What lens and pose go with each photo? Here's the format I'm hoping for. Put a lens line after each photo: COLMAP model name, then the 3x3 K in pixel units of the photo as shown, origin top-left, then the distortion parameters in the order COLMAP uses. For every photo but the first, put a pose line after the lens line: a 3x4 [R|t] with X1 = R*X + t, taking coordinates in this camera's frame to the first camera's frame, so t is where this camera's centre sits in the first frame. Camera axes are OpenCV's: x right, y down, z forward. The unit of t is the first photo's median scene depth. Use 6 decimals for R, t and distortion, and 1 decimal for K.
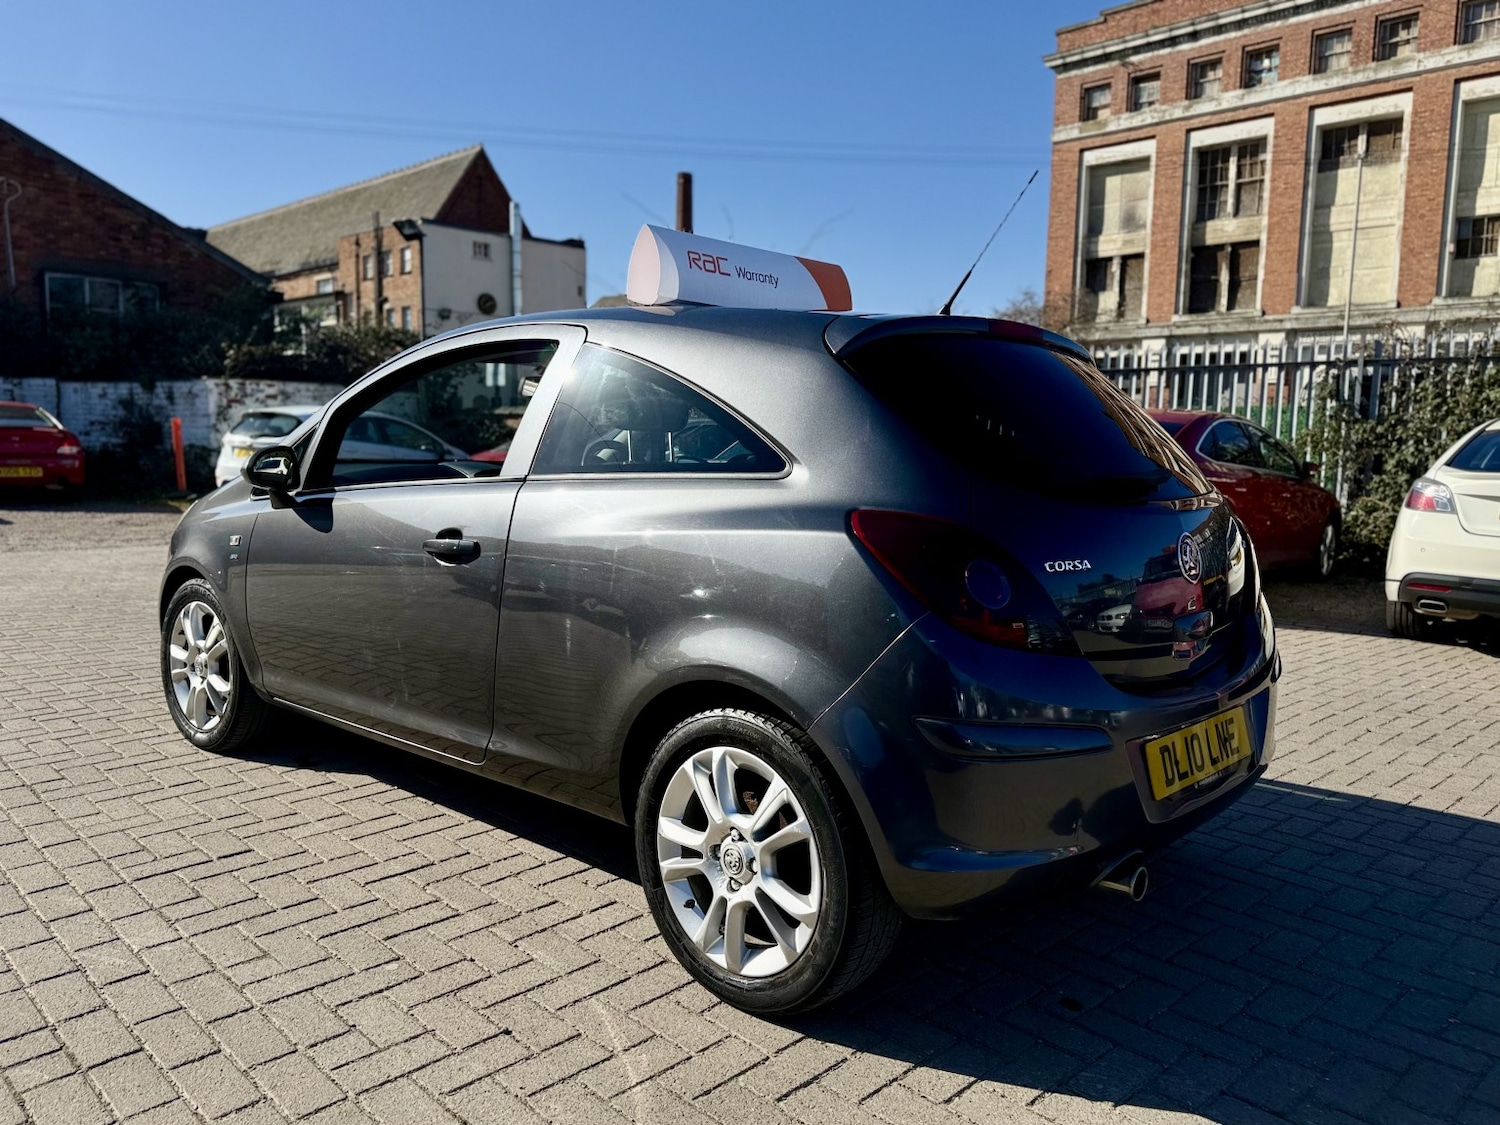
lens RADIAL K [[1154.6, 0, 750.0], [0, 1154.6, 562.5], [0, 0, 1]] dist [0.006026, -0.001970]
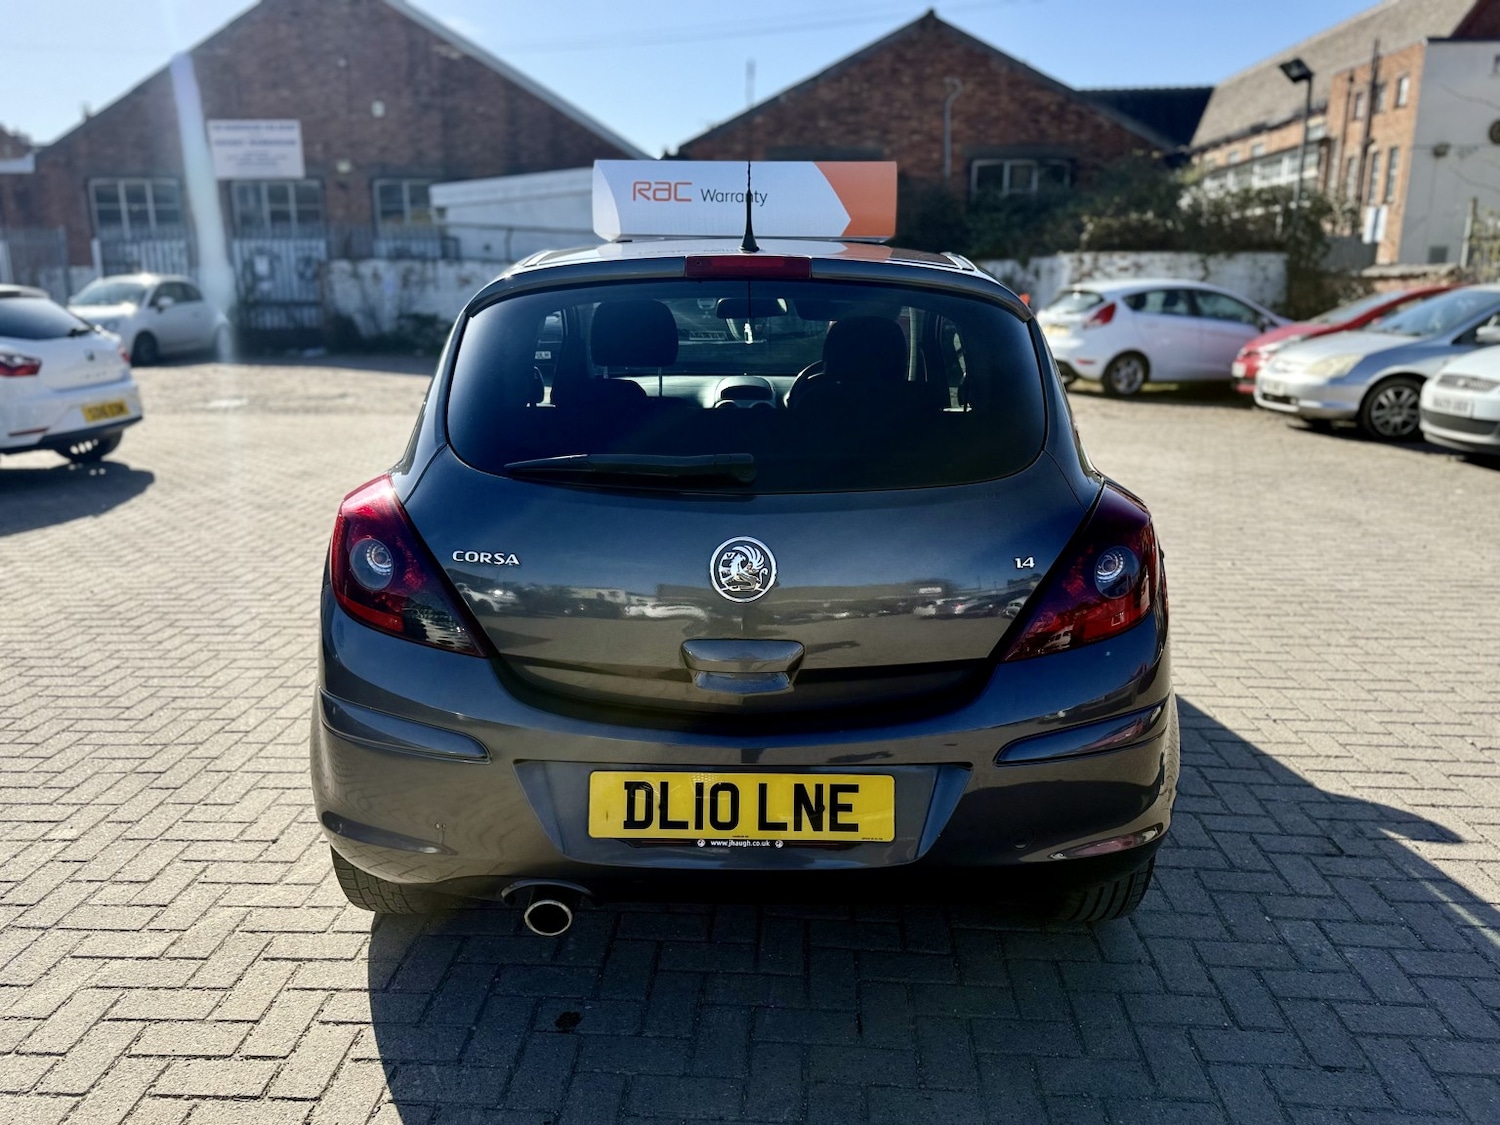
lens RADIAL K [[1138.3, 0, 751.3], [0, 1138.3, 576.4], [0, 0, 1]] dist [0.060074, -0.079381]
pose [[0.665072, 0.162730, -0.728833, 0.334162], [-0.064873, 0.984869, 0.160699, -0.043962], [0.743956, -0.059594, 0.665566, 0.170678]]
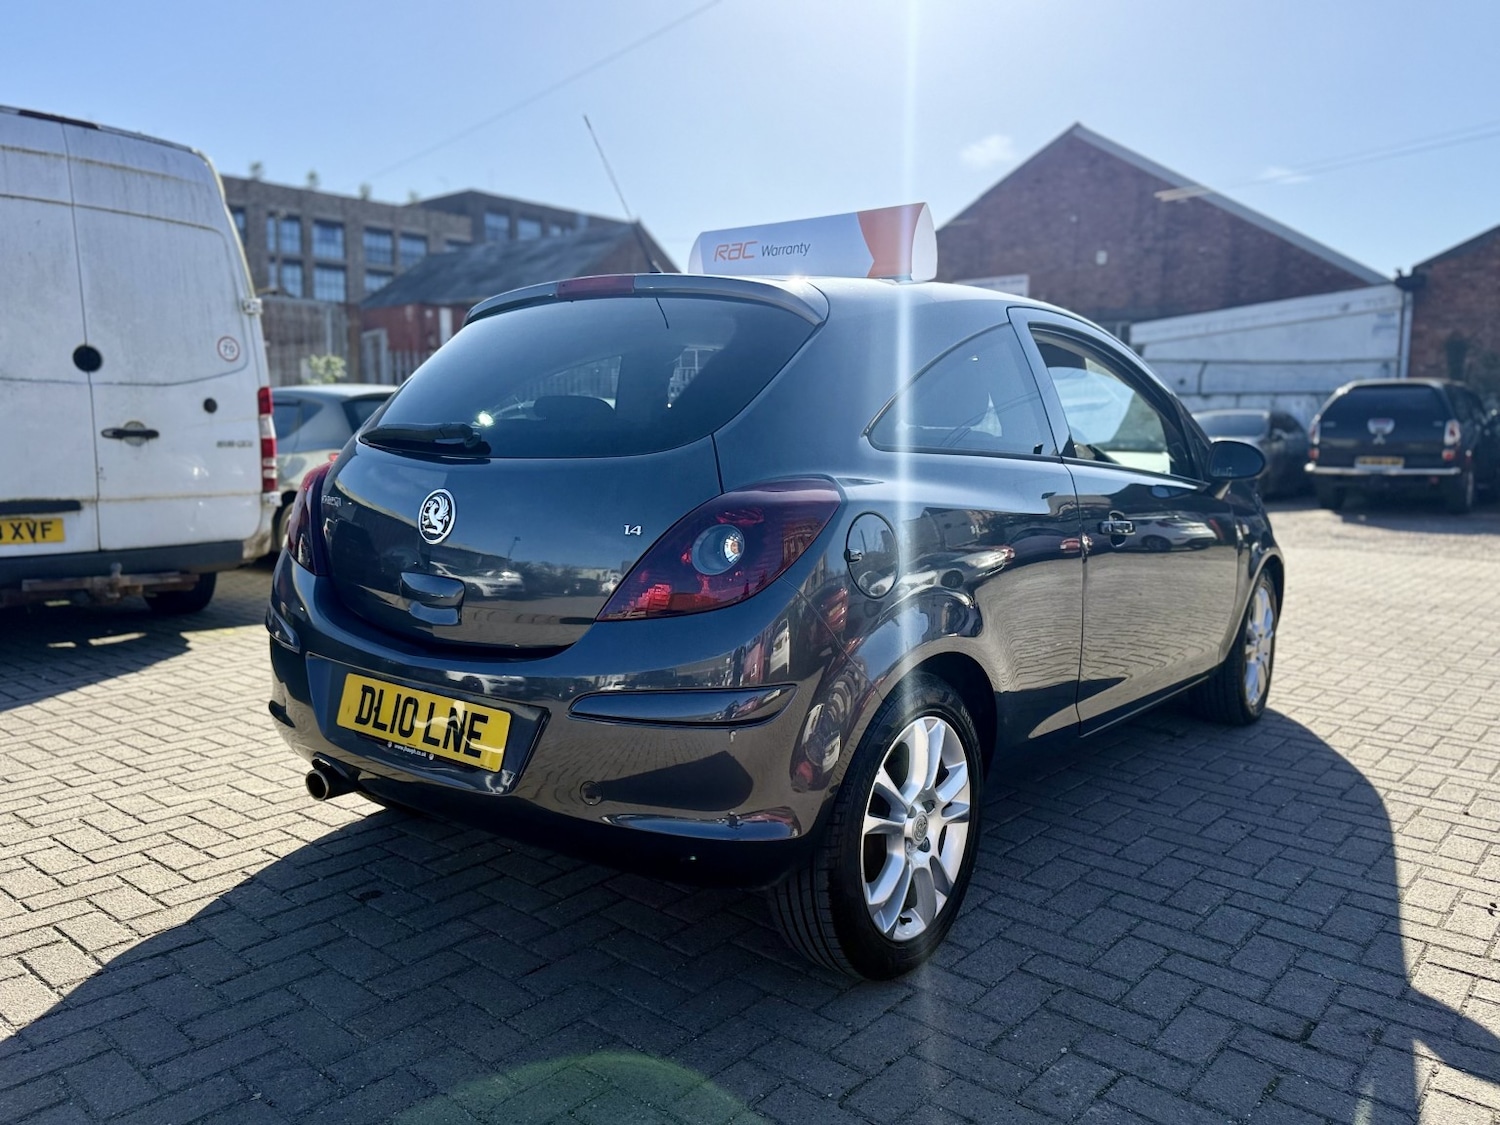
lens RADIAL K [[1138.3, 0, 751.3], [0, 1138.3, 576.4], [0, 0, 1]] dist [0.060074, -0.079381]
pose [[0.073506, 0.105854, -0.991661, 0.465796], [-0.115048, 0.988613, 0.097001, -0.026549], [0.990637, 0.106958, 0.084847, 0.414521]]
